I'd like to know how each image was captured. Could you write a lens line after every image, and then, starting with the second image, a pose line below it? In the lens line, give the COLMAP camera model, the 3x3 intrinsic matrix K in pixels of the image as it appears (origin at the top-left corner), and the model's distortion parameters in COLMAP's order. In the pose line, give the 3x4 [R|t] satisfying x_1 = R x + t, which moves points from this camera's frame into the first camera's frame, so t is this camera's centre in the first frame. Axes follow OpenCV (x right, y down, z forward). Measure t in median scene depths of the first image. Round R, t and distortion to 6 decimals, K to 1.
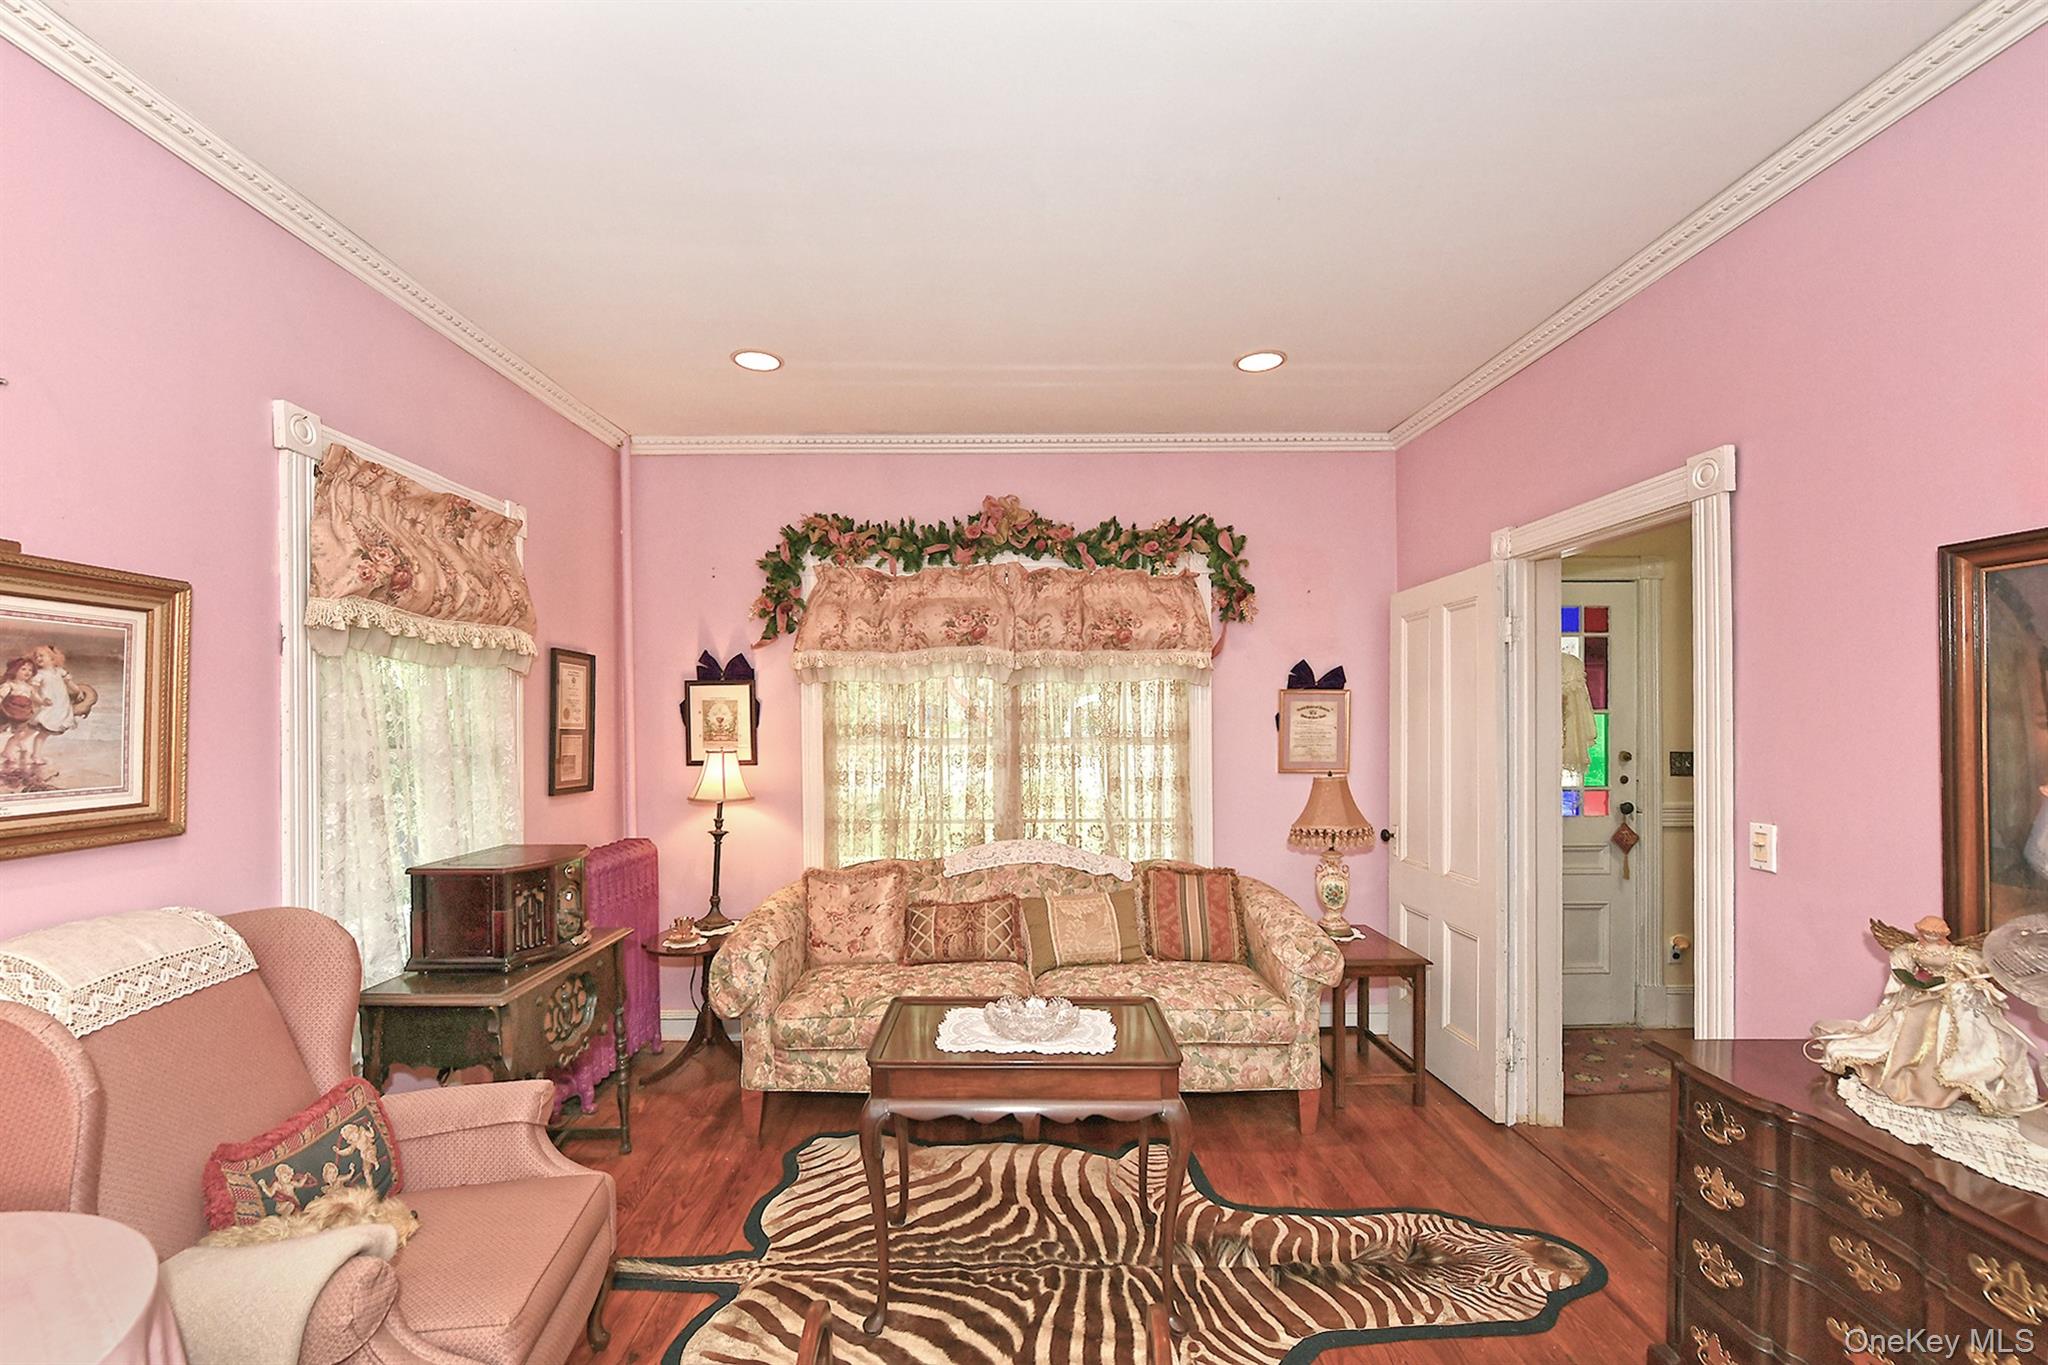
lens RADIAL K [[873.0, 0, 1075.5], [0, 873.0, 716.8], [0, 0, 1]] dist [-0.002486, -0.000129]
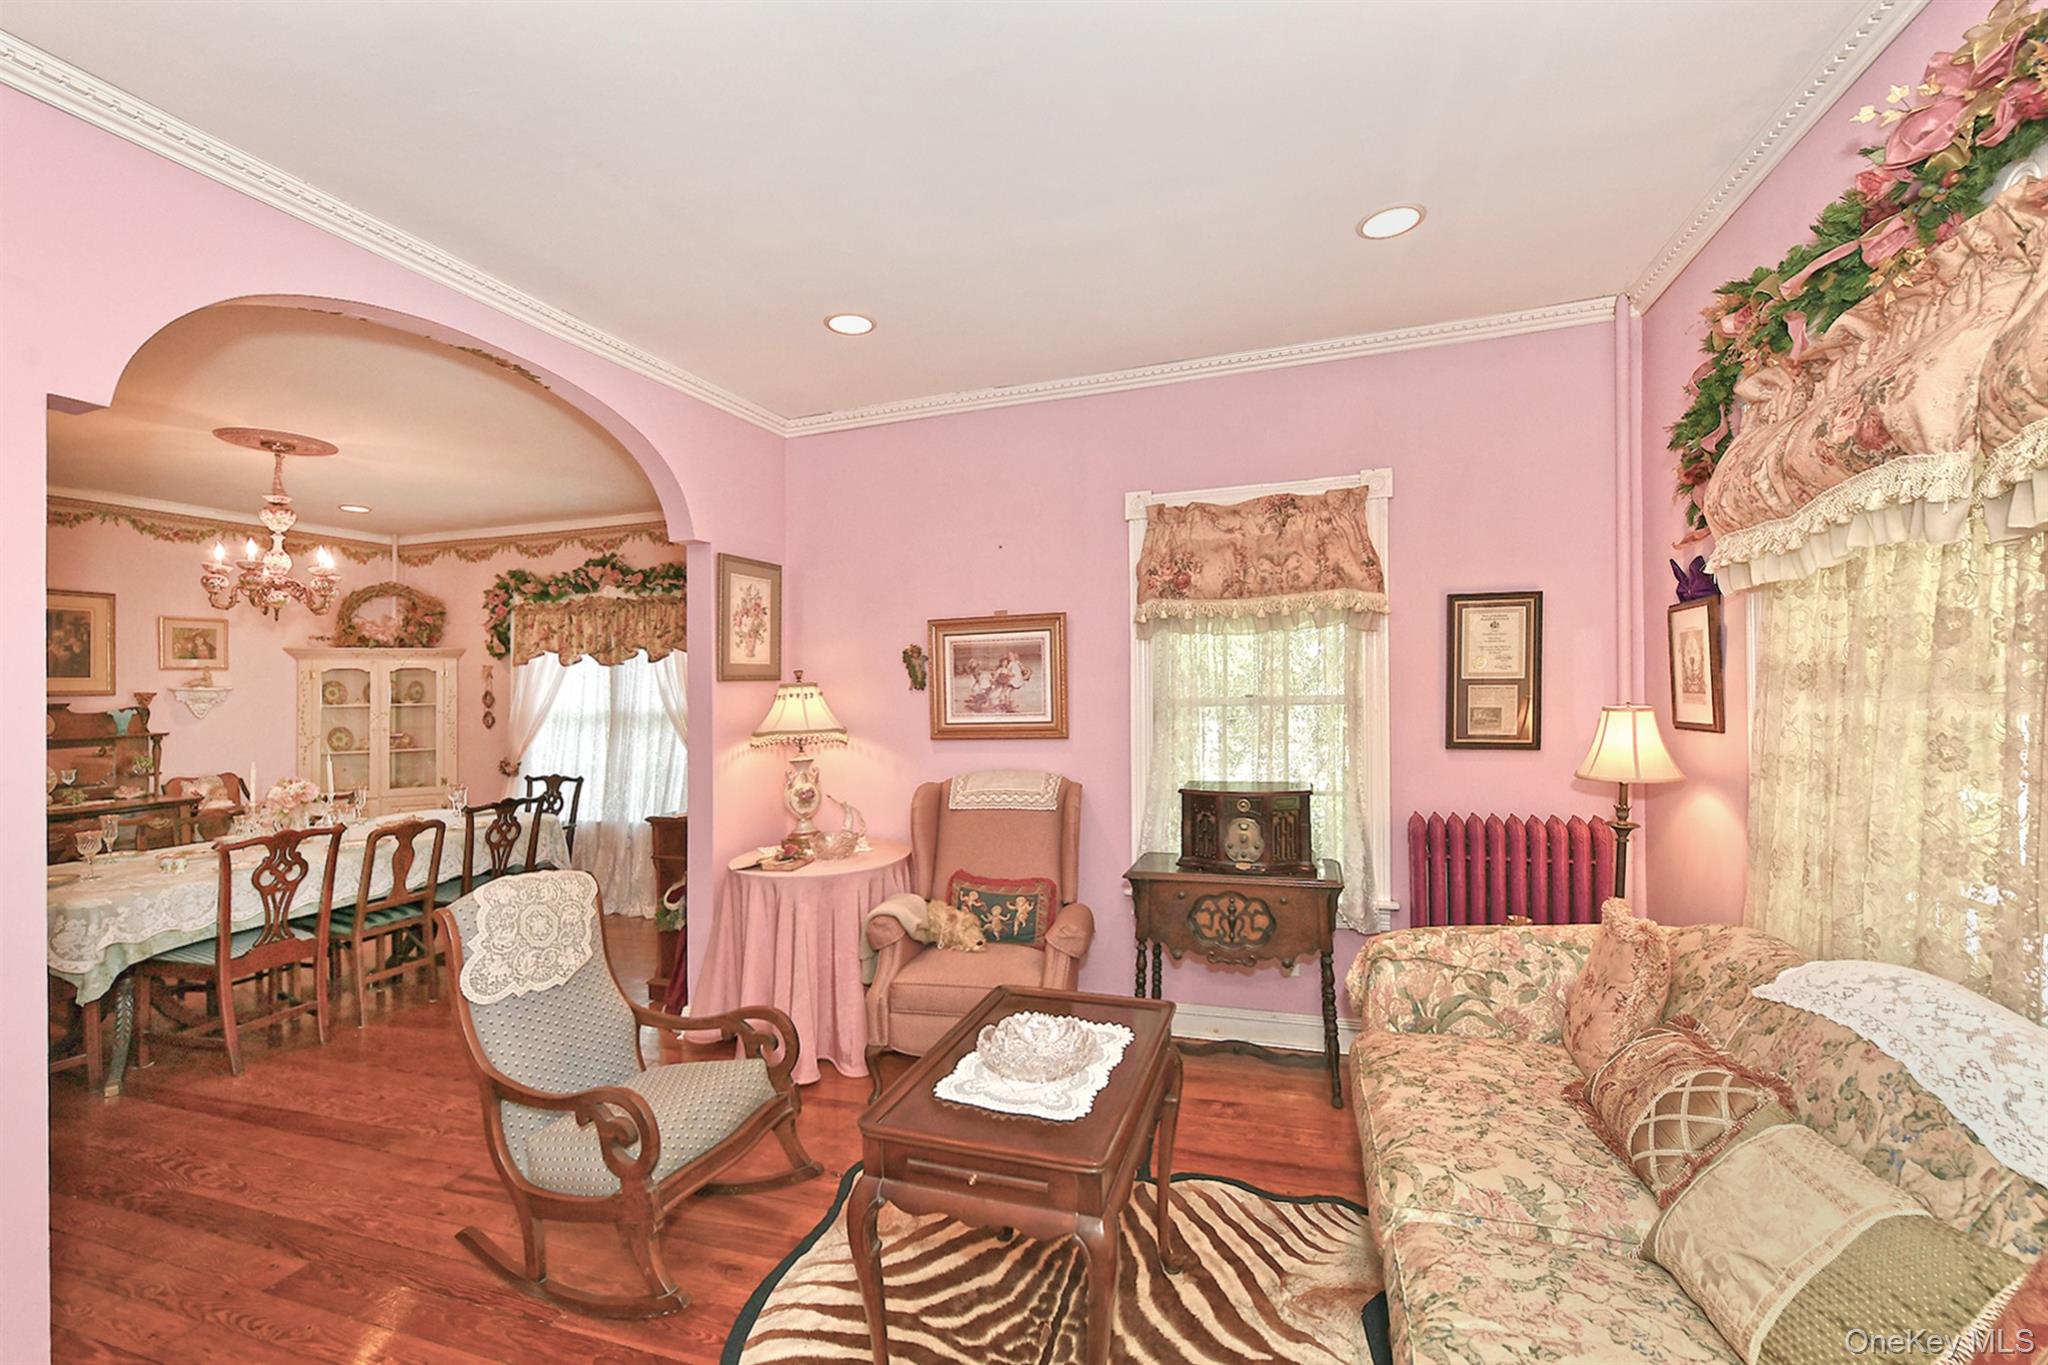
lens RADIAL K [[889.0, 0, 963.9], [0, 889.0, 683.7], [0, 0, 1]] dist [0.018873, 0.000007]
pose [[-0.435640, 0.004478, -0.900110, 0.448215], [0.030019, 0.999504, -0.009556, 0.010384], [0.899620, -0.031184, -0.435558, 0.819051]]
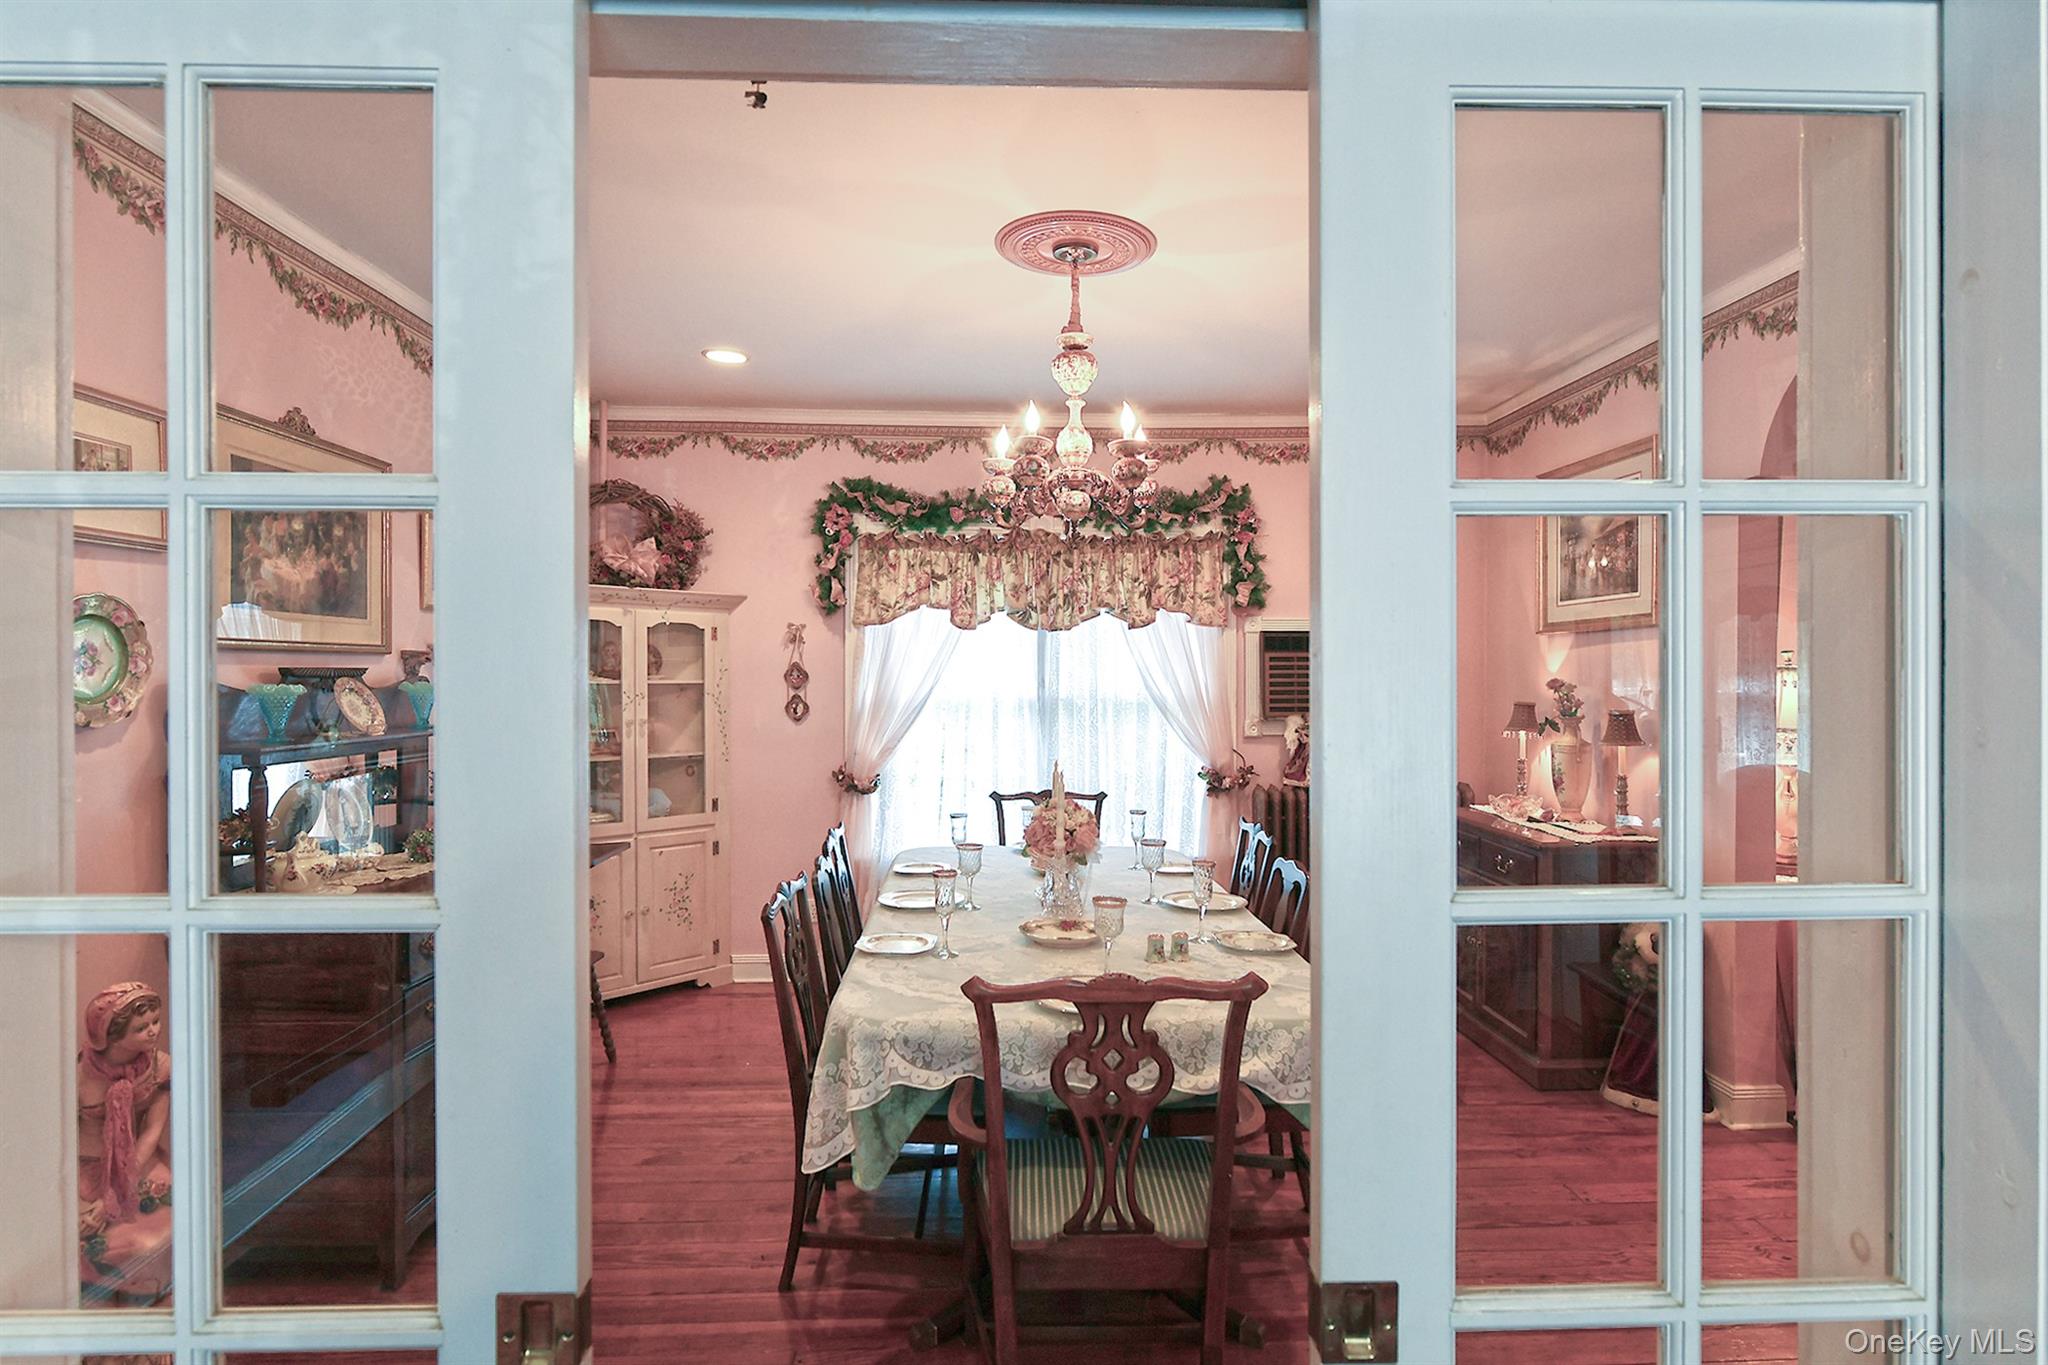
lens RADIAL K [[1090.8, 0, 1024.0], [0, 1090.8, 682.5], [0, 0, 1]] dist [-0.003658, -0.000097]
pose [[-0.044281, 0.010334, -0.998966, 0.643993], [0.007443, 0.999922, 0.010014, -0.007008], [0.998991, -0.006992, -0.044354, -0.468772]]
